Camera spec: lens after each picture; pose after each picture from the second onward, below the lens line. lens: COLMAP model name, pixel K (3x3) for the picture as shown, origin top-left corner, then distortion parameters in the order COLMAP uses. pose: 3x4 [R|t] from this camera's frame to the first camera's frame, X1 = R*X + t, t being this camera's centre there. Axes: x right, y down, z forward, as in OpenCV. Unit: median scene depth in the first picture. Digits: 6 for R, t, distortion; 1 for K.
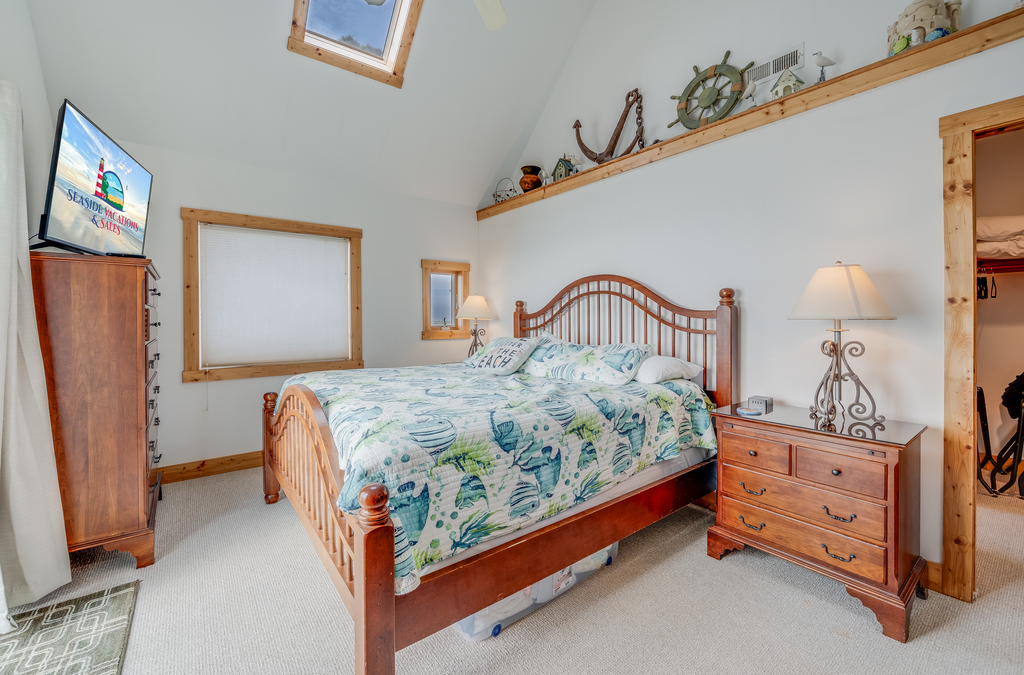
lens RADIAL K [[413.5, 0, 514.4], [0, 413.5, 328.9], [0, 0, 1]] dist [-0.005065, -0.000779]
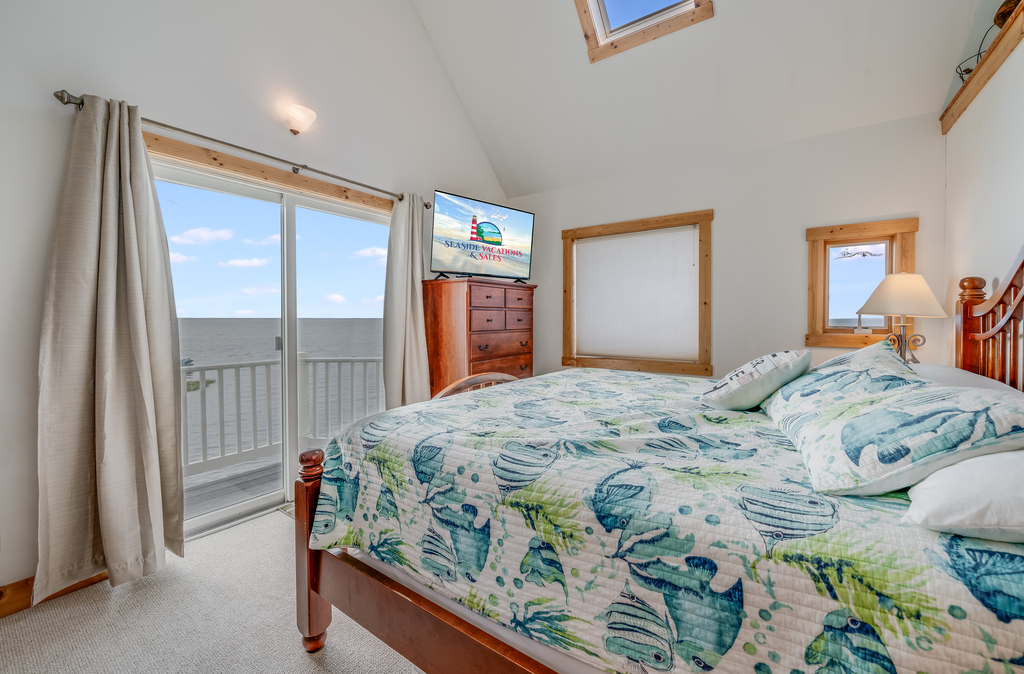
lens RADIAL K [[413.5, 0, 514.7], [0, 413.5, 331.3], [0, 0, 1]] dist [-0.005065, -0.000779]
pose [[0.295711, 0.032728, -0.954717, 0.669096], [-0.021411, 0.999389, 0.027627, -0.018754], [0.955038, 0.012272, 0.296231, 0.783011]]
